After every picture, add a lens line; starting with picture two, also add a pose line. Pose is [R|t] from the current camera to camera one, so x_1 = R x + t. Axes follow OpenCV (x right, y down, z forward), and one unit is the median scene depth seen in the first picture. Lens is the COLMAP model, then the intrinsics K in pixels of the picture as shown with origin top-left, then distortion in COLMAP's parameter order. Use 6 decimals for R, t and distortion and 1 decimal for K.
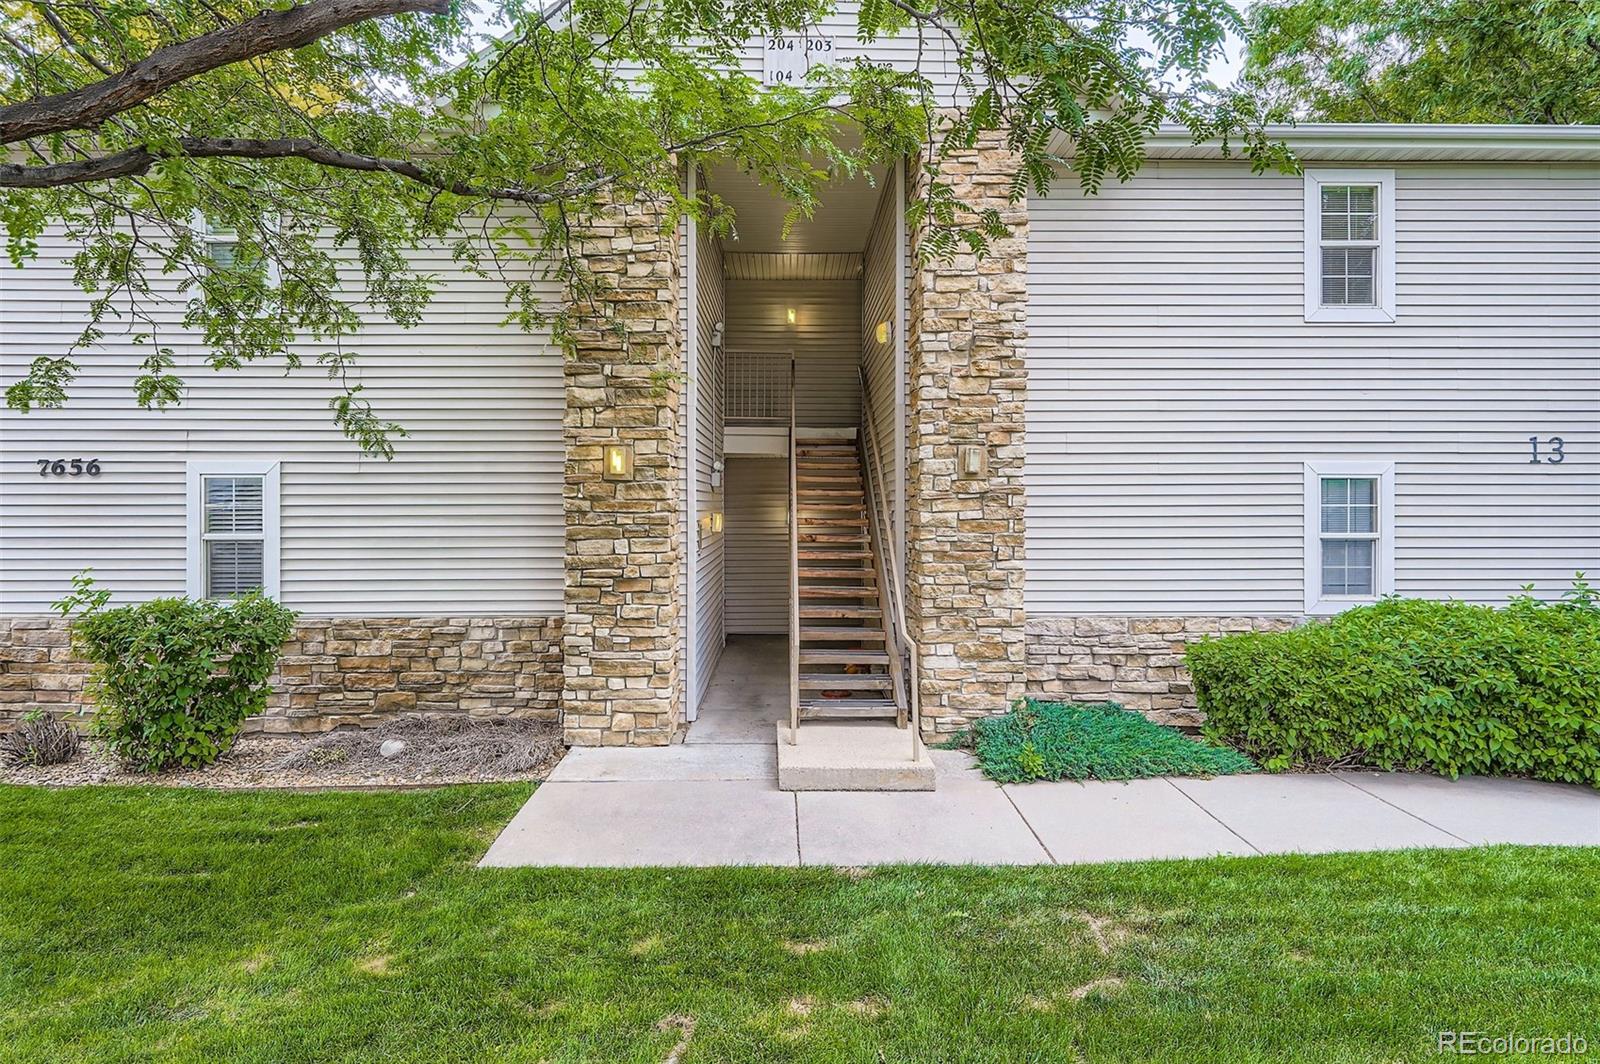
lens RADIAL K [[883.0, 0, 841.4], [0, 883.0, 512.4], [0, 0, 1]] dist [-0.002246, -0.002154]
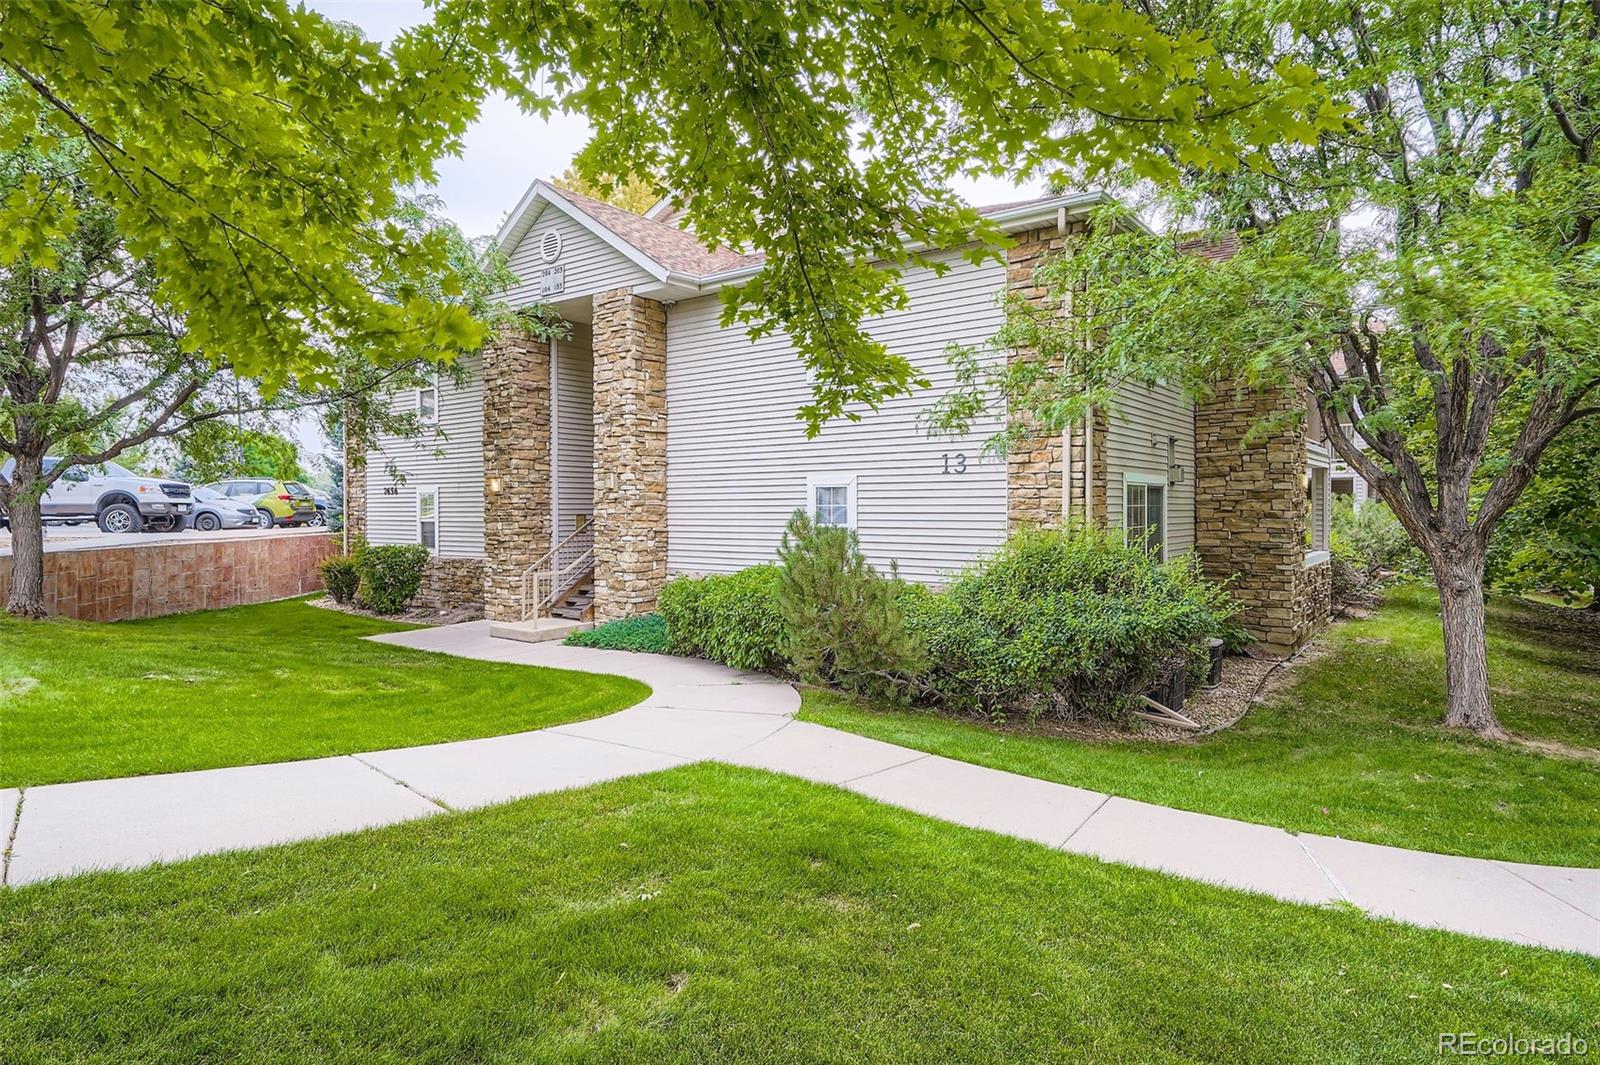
lens RADIAL K [[883.0, 0, 801.7], [0, 883.0, 523.8], [0, 0, 1]] dist [-0.002246, -0.002154]
pose [[0.789283, 0.010352, -0.613943, 1.600806], [0.000841, 0.999839, 0.017940, -0.003573], [0.614030, -0.014676, 0.789147, -0.216743]]
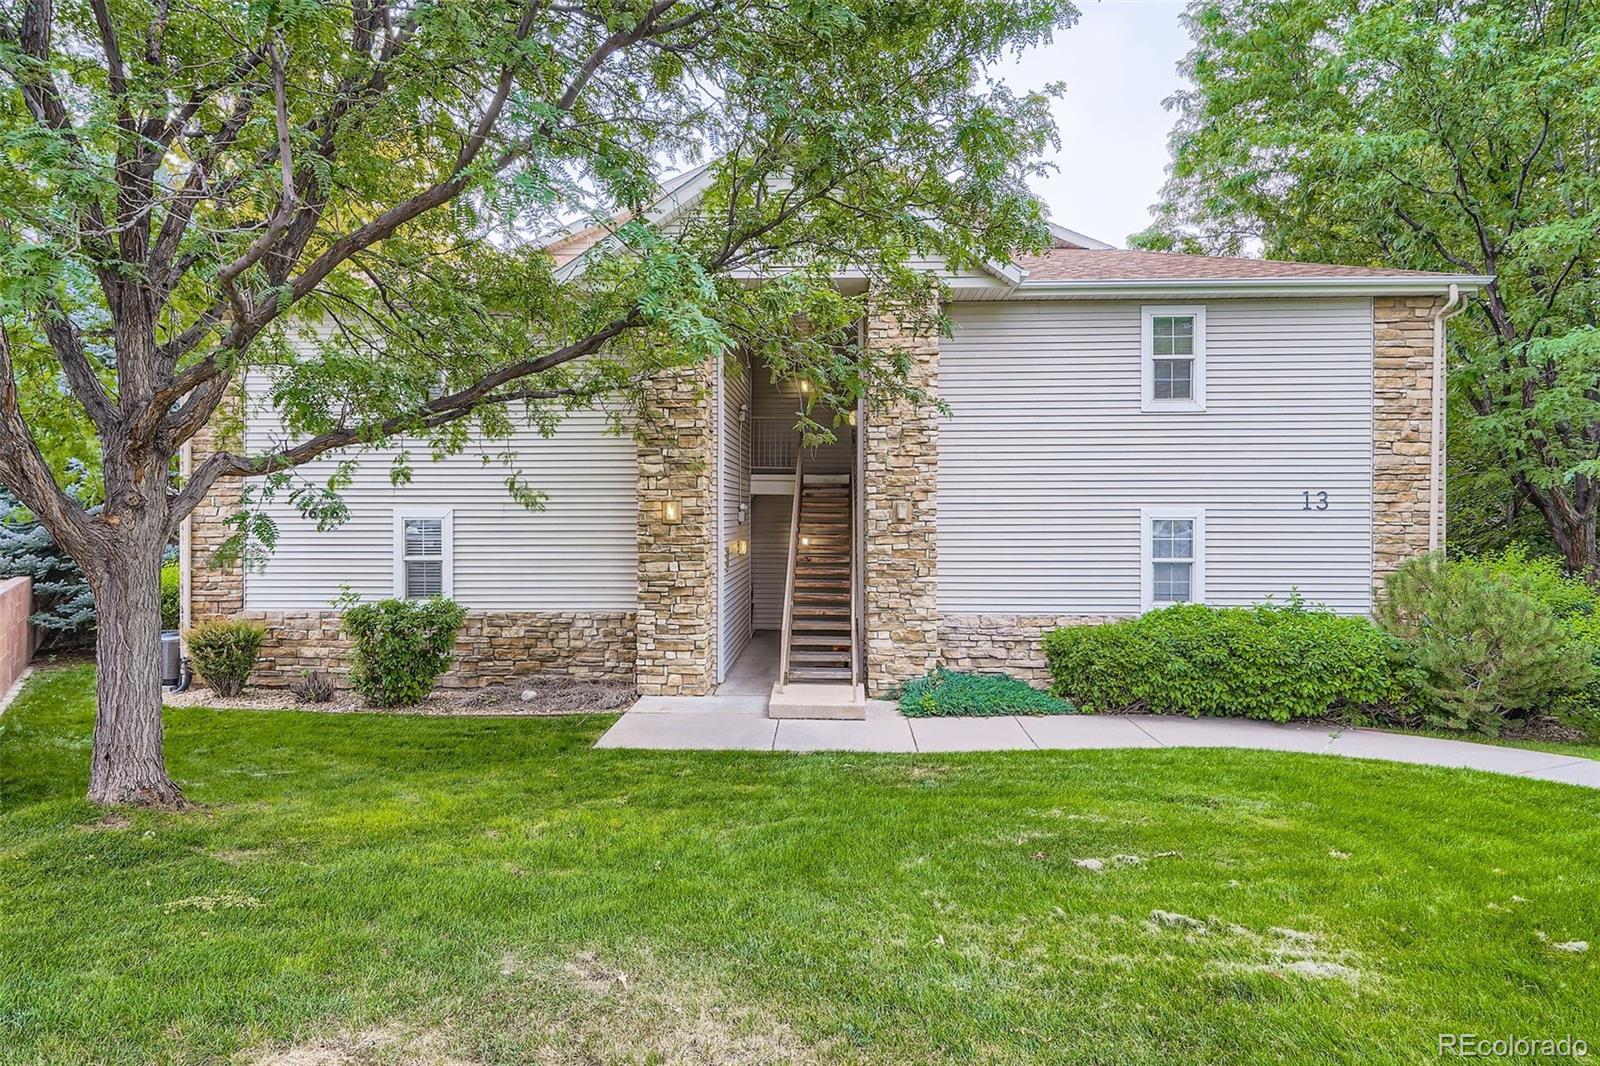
lens RADIAL K [[883.0, 0, 843.0], [0, 883.0, 524.9], [0, 0, 1]] dist [-0.002246, -0.002154]
pose [[0.998118, 0.000789, -0.061321, 0.140556], [-0.000515, 0.999990, 0.004499, -0.041261], [0.061324, -0.004459, 0.998108, -0.521524]]
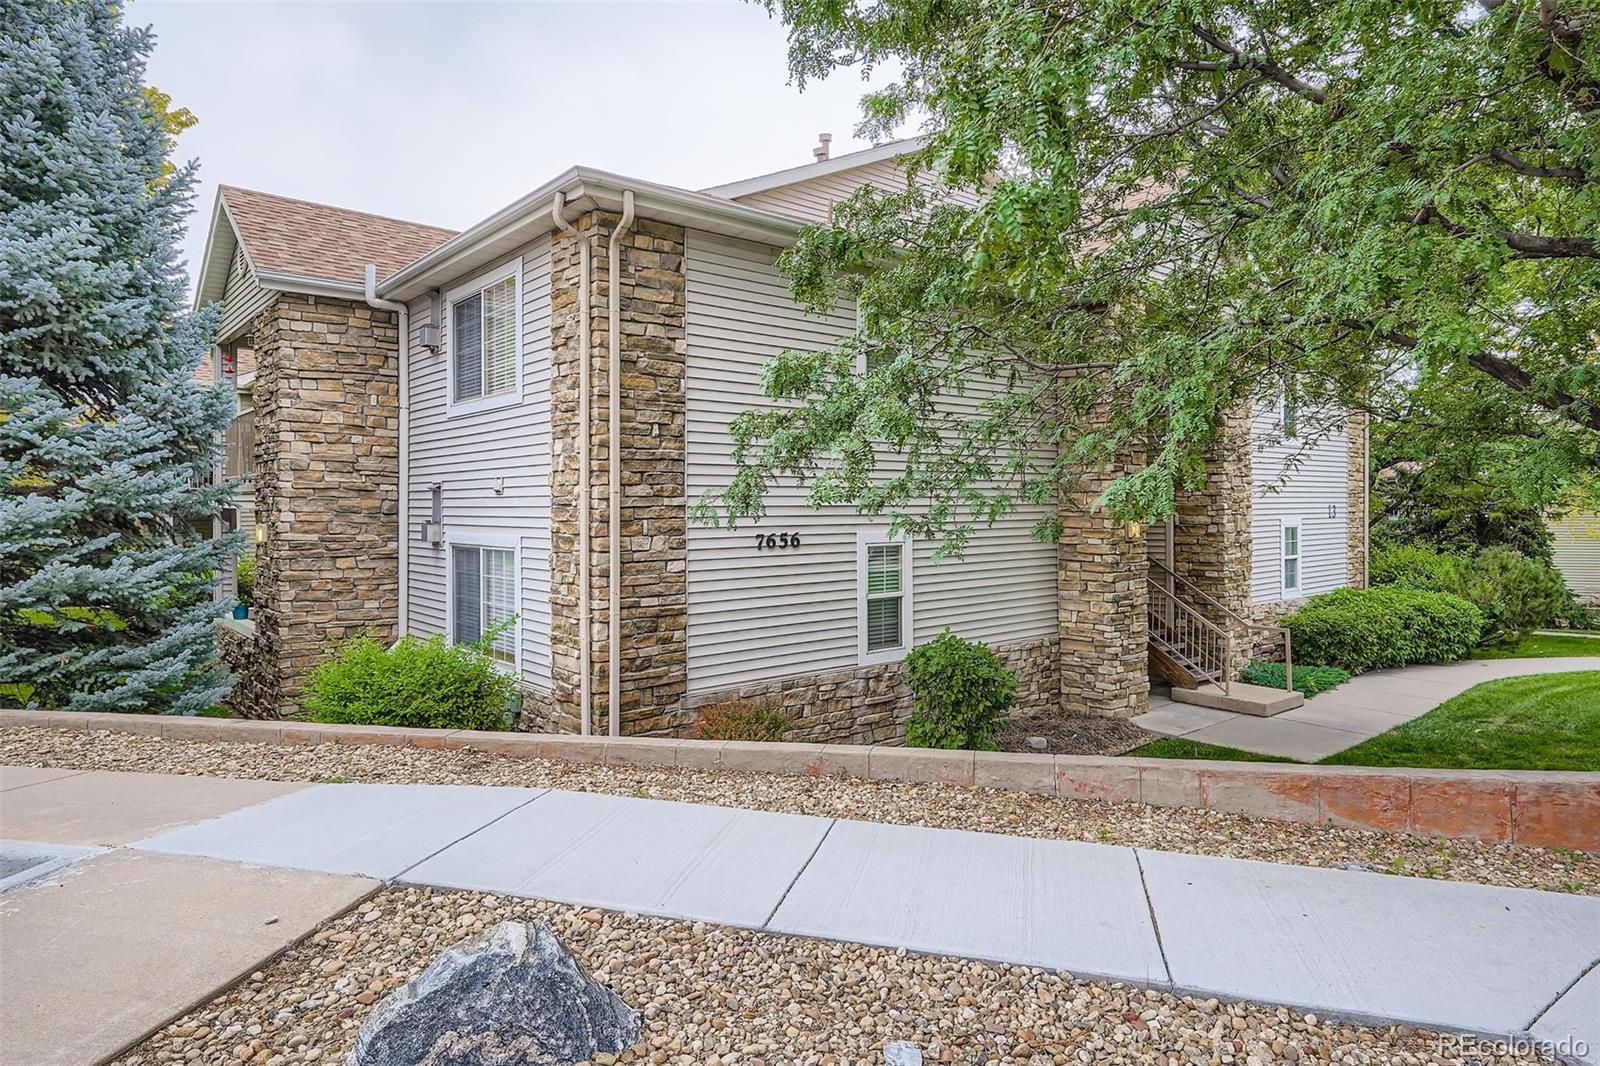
lens RADIAL K [[955.0, 0, 793.1], [0, 955.0, 525.3], [0, 0, 1]] dist [0.002754, 0.000053]
pose [[0.775797, -0.018198, 0.630720, -1.727107], [0.008210, 0.999791, 0.018749, -0.099212], [-0.630929, -0.009367, 0.775784, 0.092645]]
